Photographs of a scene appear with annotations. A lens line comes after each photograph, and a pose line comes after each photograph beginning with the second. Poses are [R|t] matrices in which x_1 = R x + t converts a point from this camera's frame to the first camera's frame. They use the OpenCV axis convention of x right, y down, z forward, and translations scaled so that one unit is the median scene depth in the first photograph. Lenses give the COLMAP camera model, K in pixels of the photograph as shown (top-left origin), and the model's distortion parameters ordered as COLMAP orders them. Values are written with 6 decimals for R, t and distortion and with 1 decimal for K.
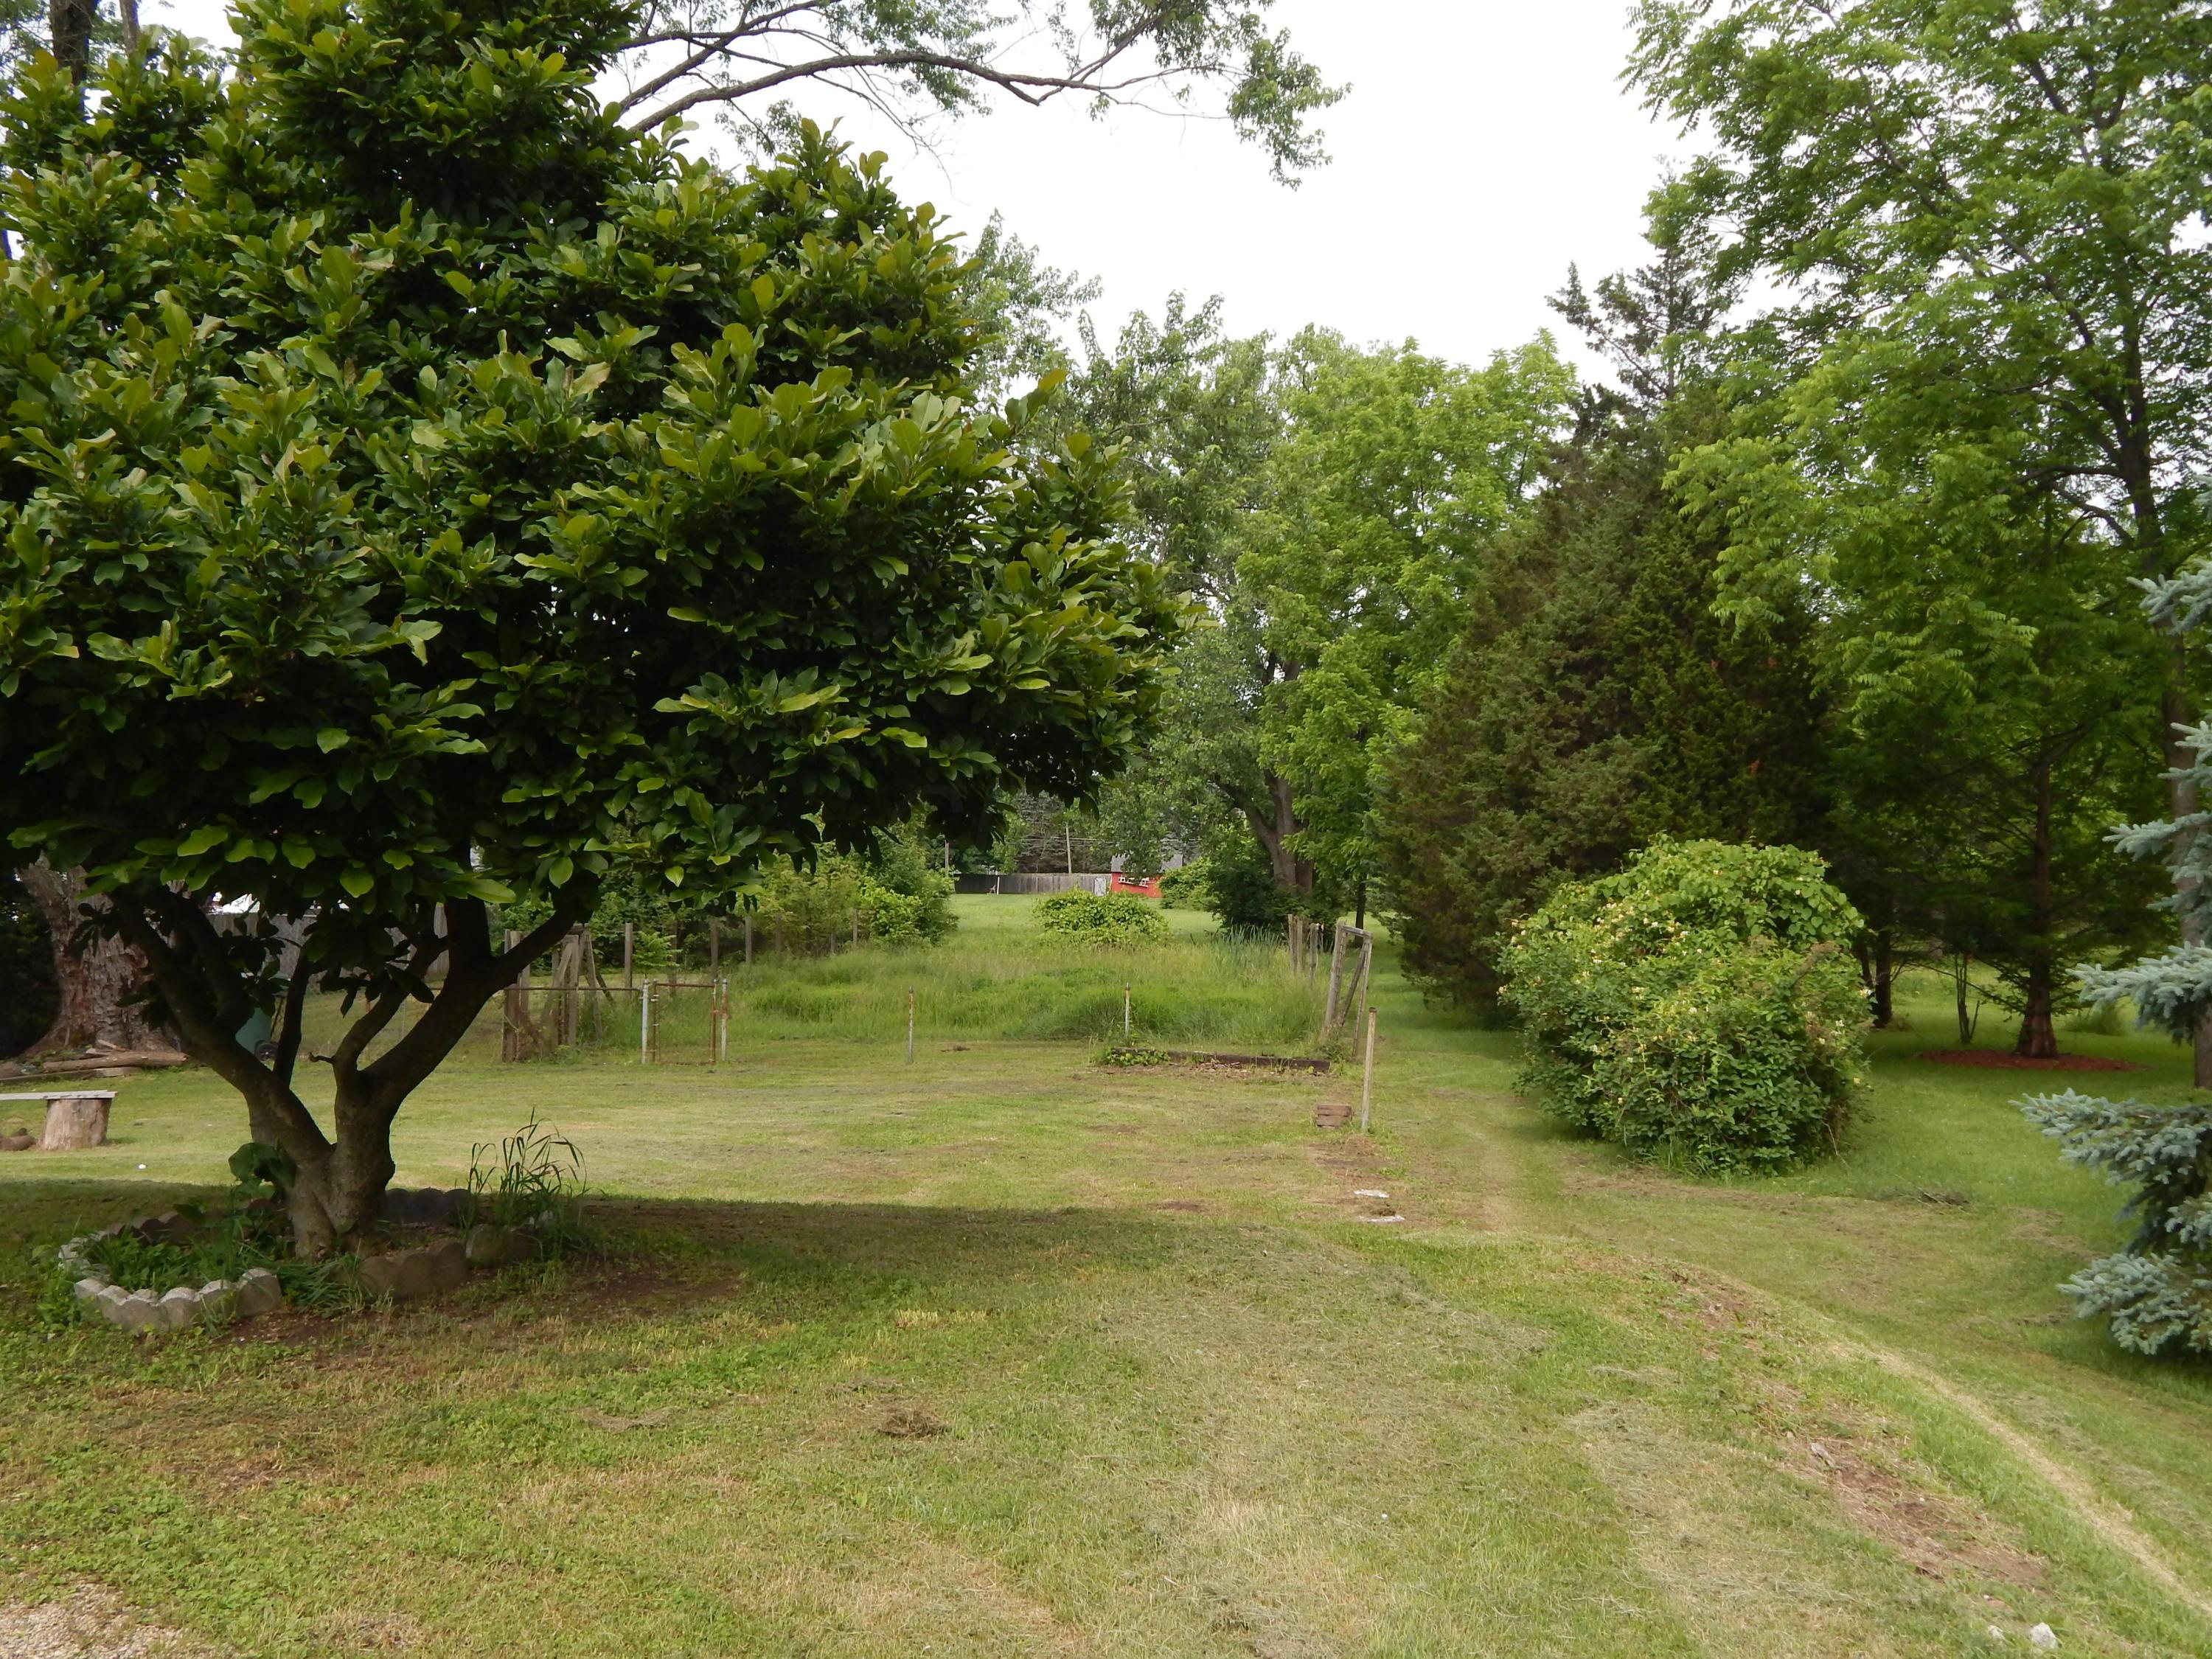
lens RADIAL K [[1979.9, 0, 1106.0], [0, 1979.9, 829.5], [0, 0, 1]] dist [-0.005404, -0.002374]
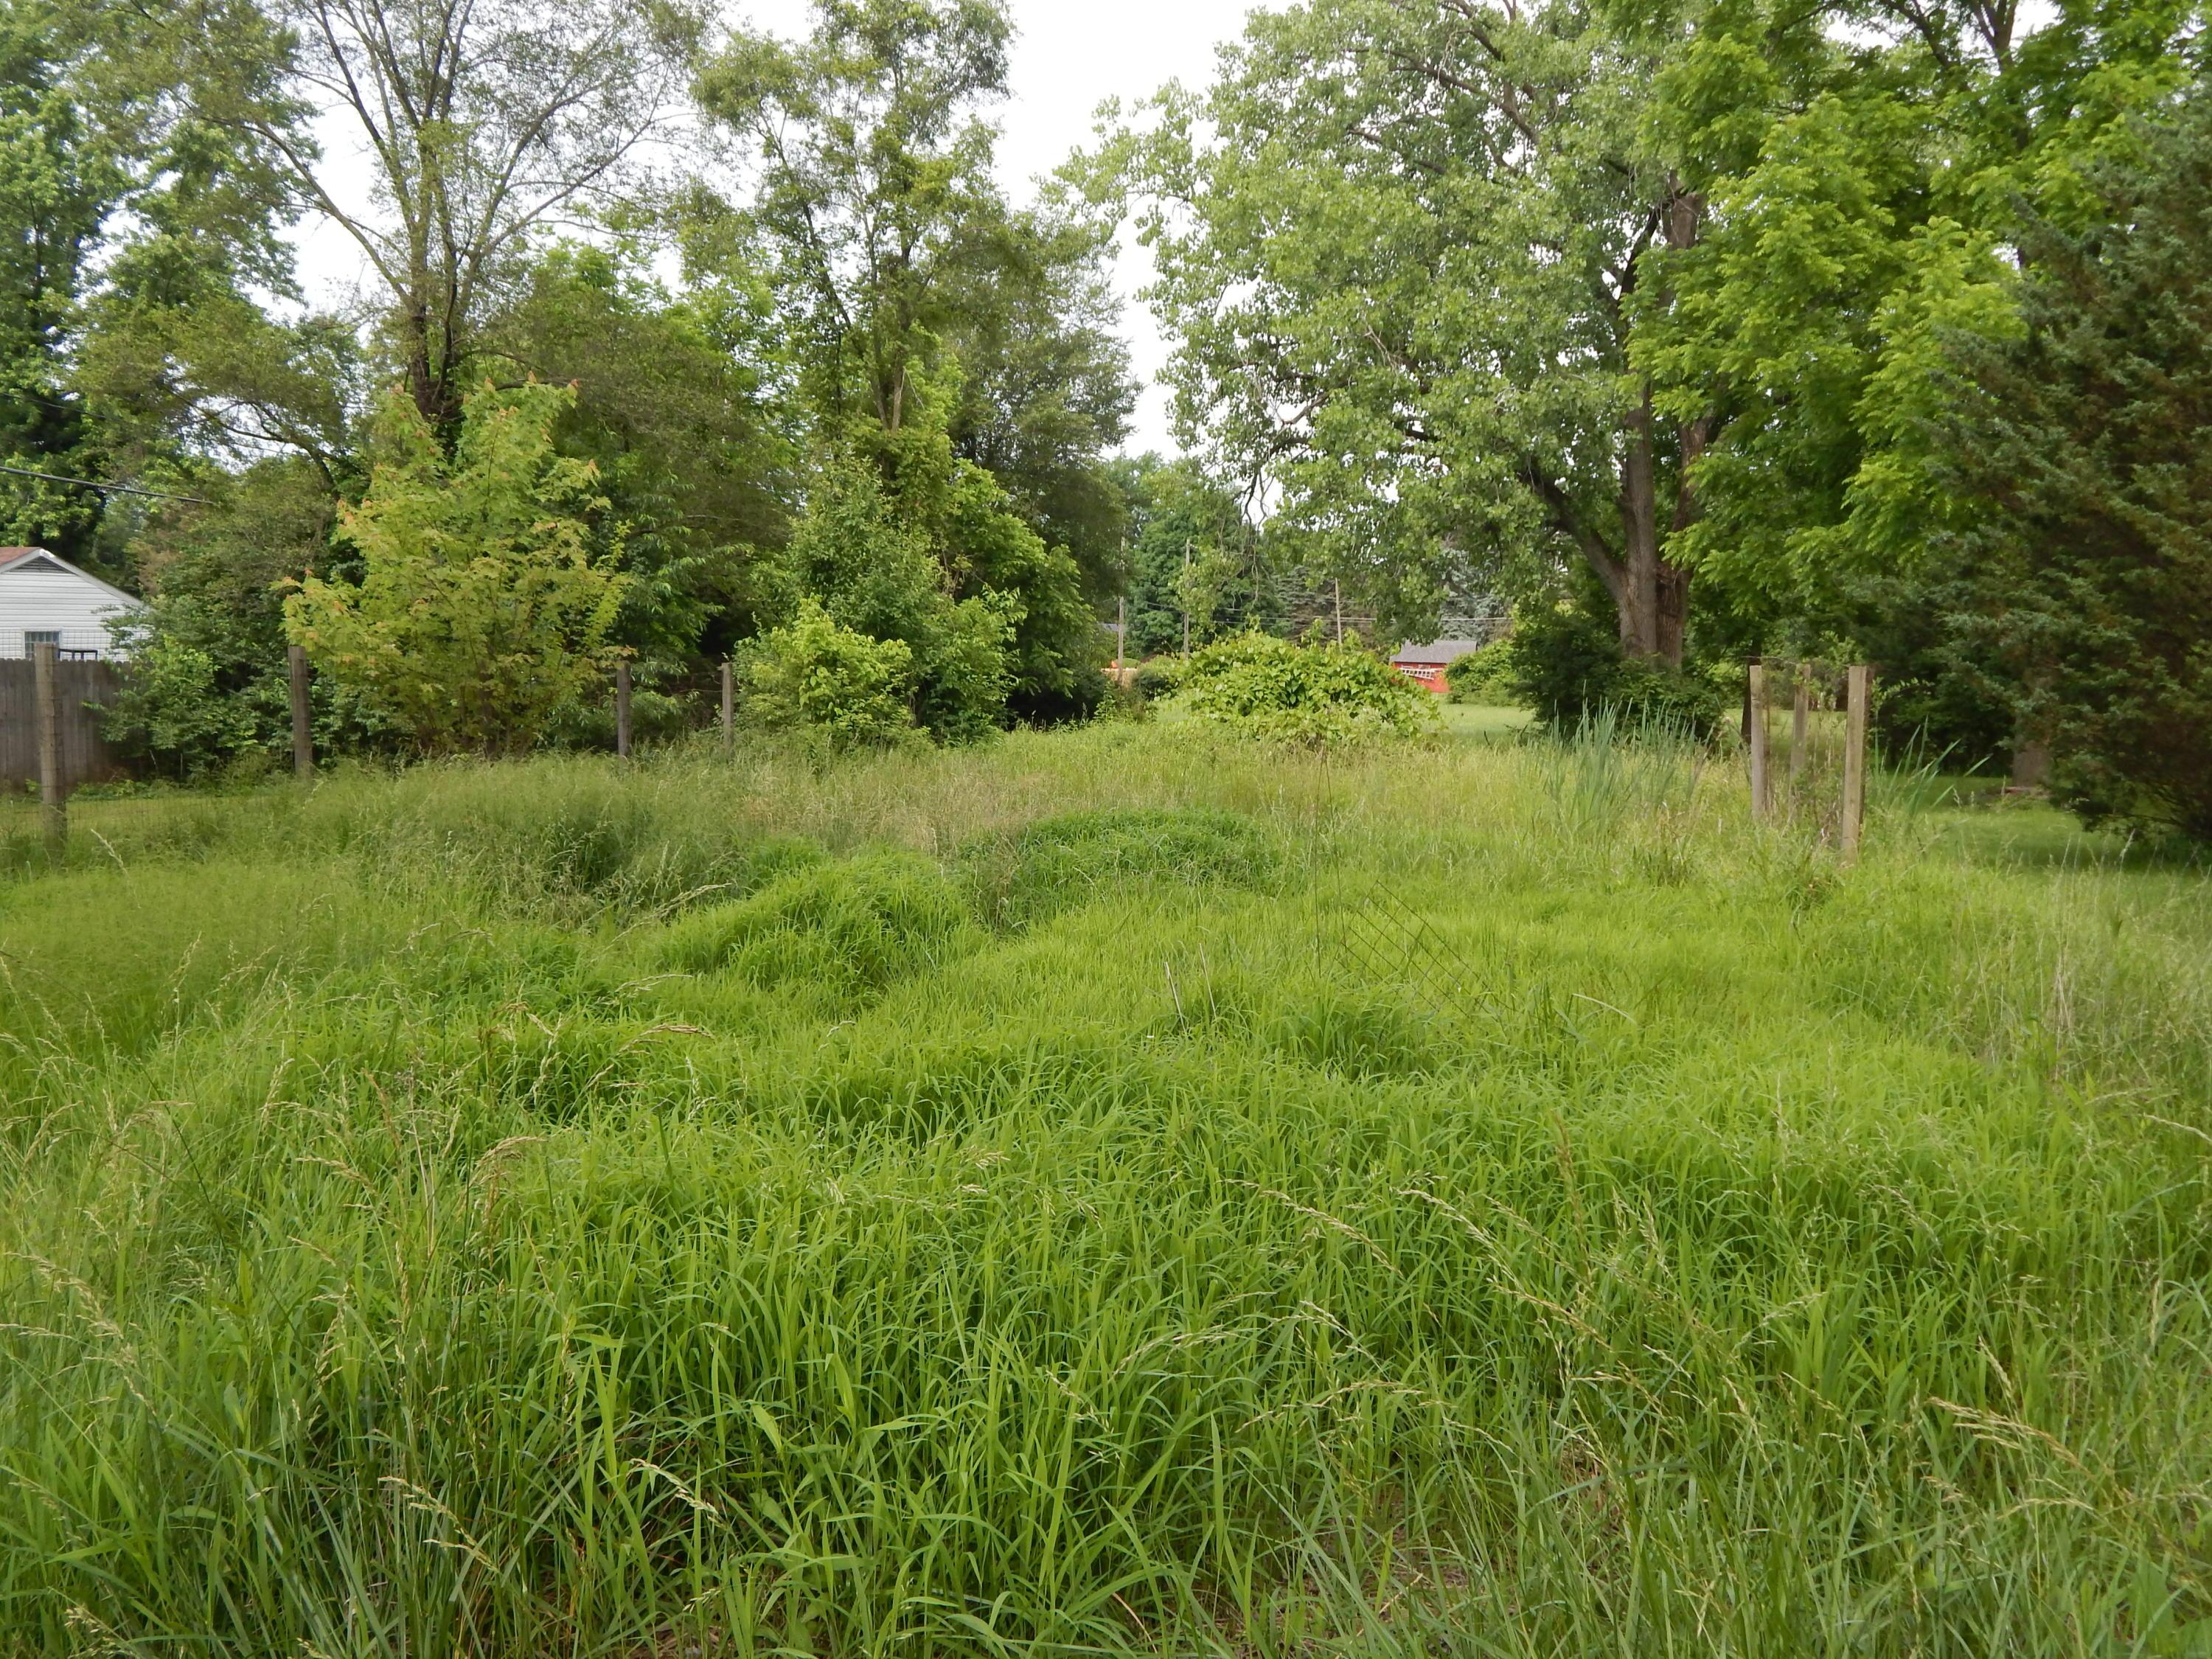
lens RADIAL K [[1963.6, 0, 1110.7], [0, 1963.6, 775.3], [0, 0, 1]] dist [-0.004786, -0.017169]
pose [[0.989394, 0.009298, -0.144959, 0.023442], [0.001057, 0.997462, 0.071196, 0.032881], [0.145253, -0.070594, 0.986873, 0.544671]]
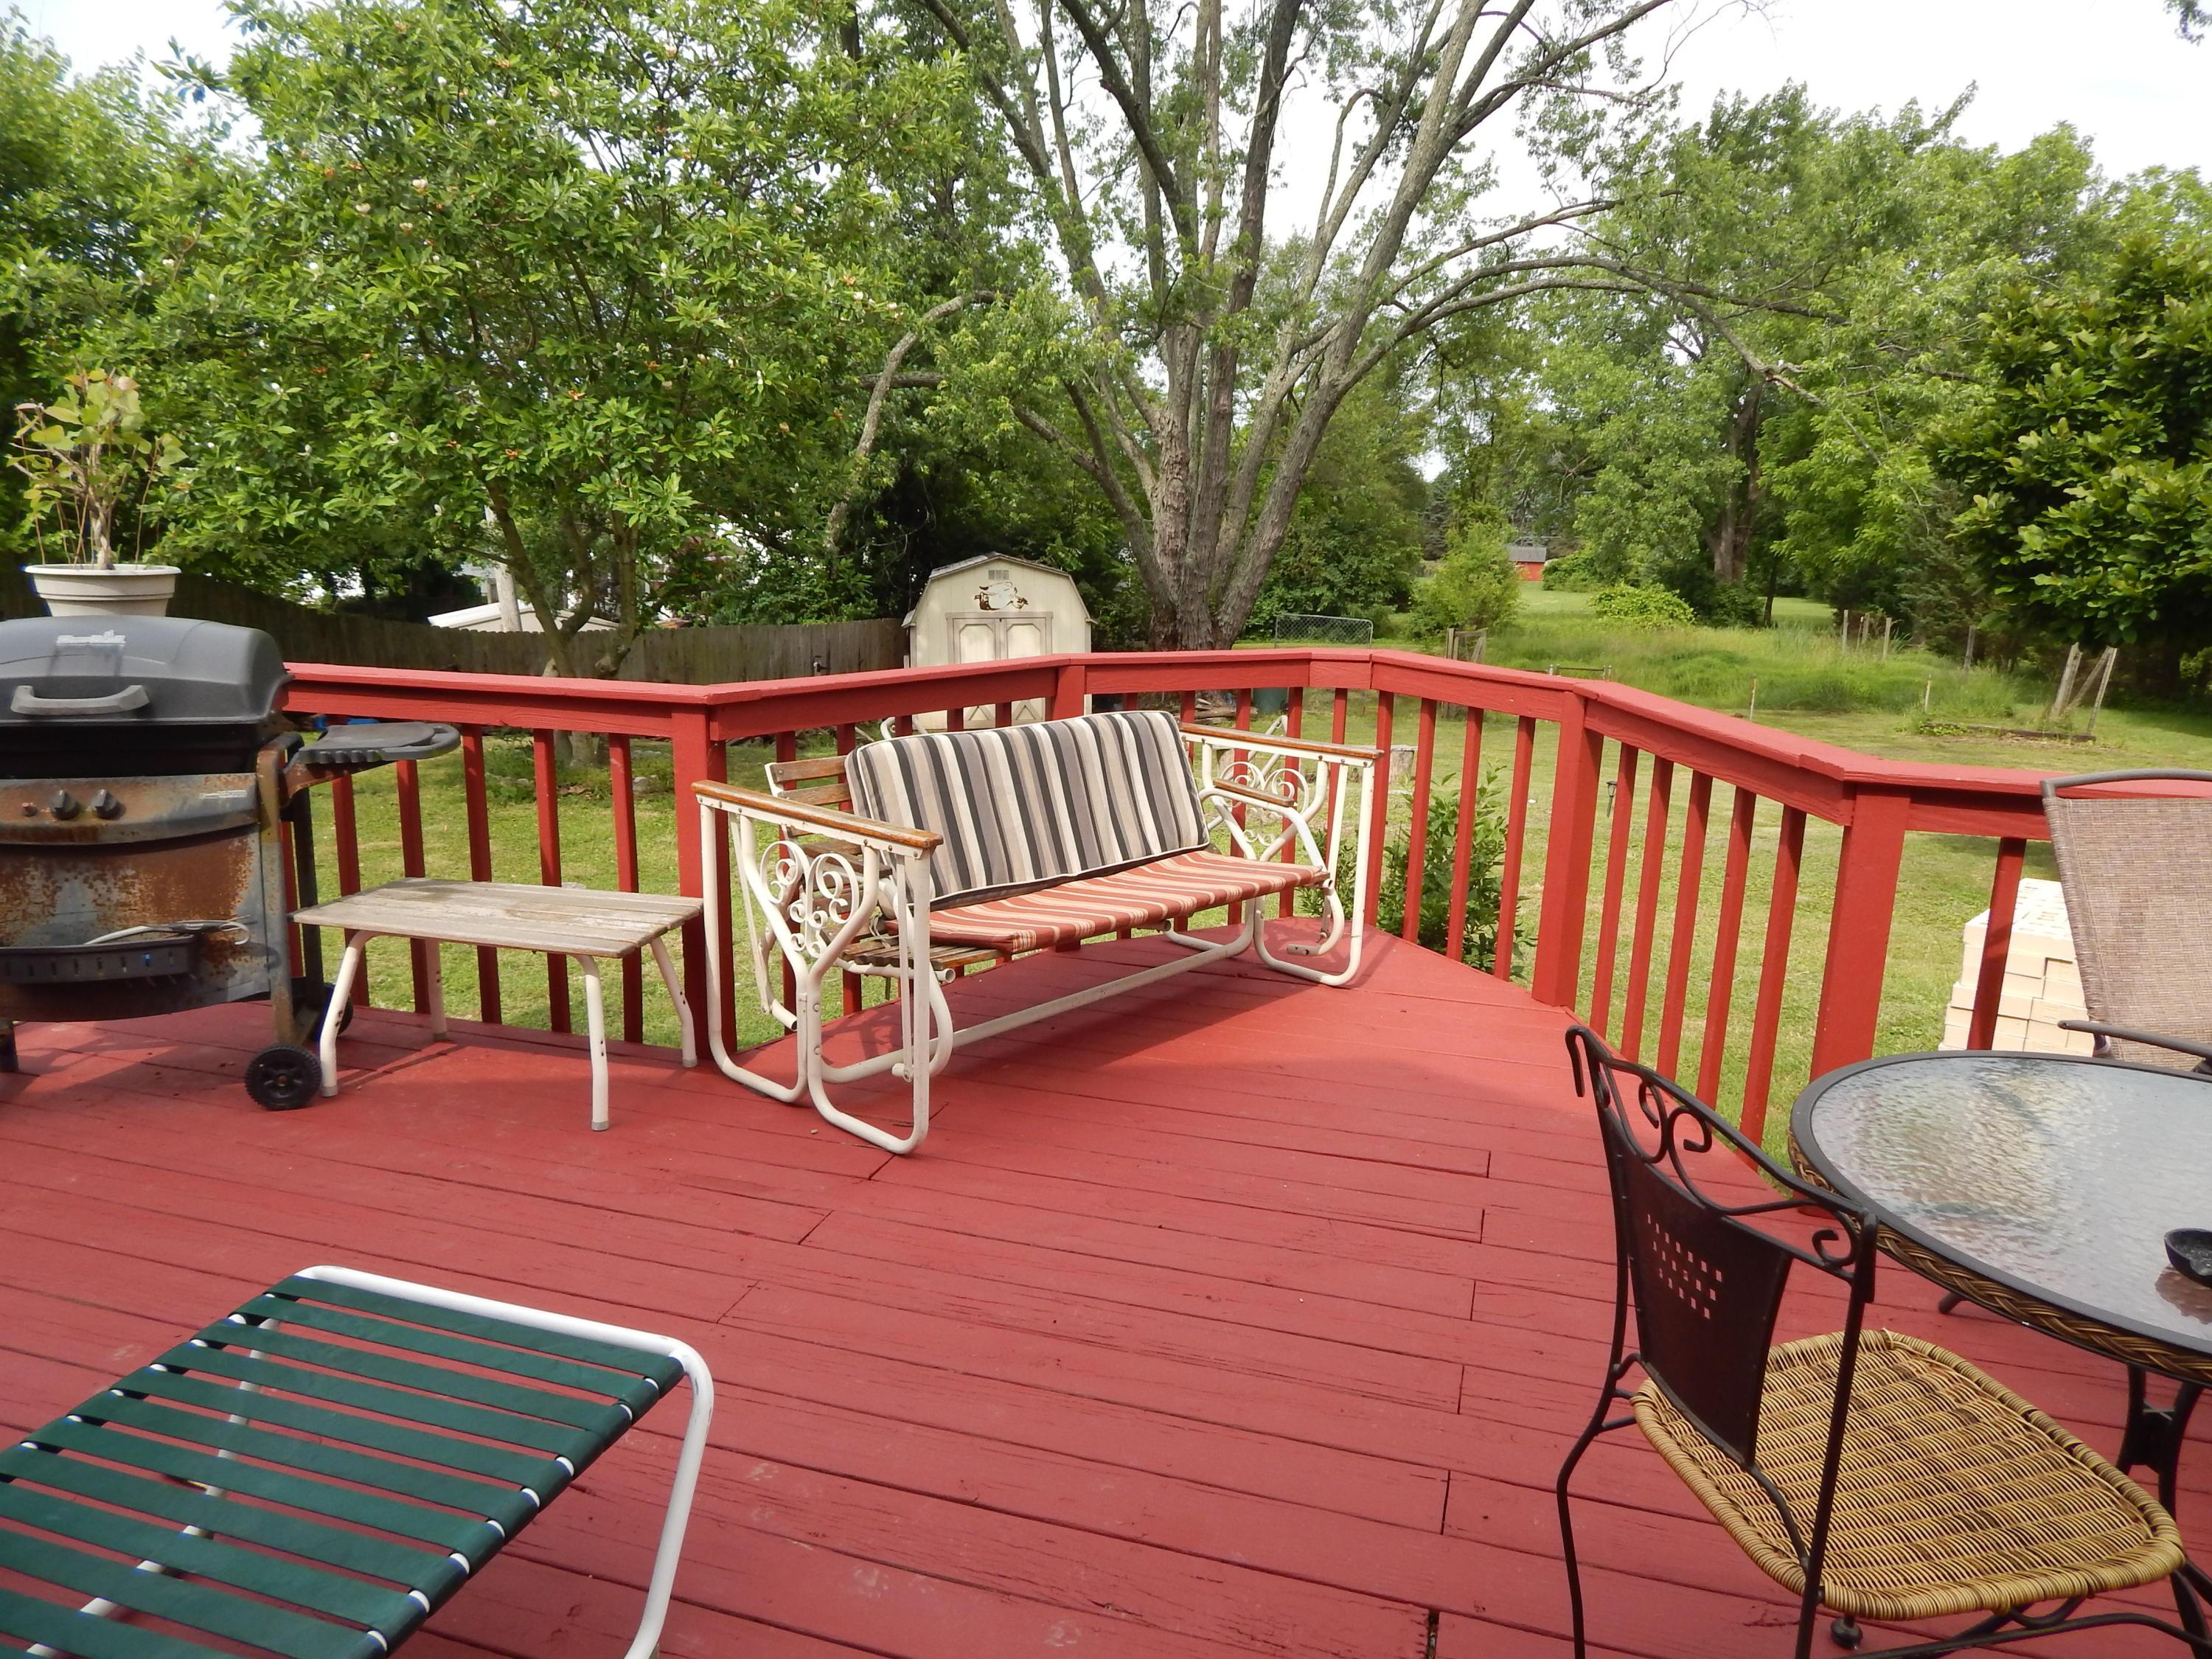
lens RADIAL K [[1443.1, 0, 1129.9], [0, 1443.1, 796.3], [0, 0, 1]] dist [0.046288, -0.055274]
pose [[0.981707, 0.037034, -0.186764, -0.167275], [-0.001867, 0.982727, 0.185053, -0.011531], [0.190391, -0.181319, 0.964818, -0.041884]]
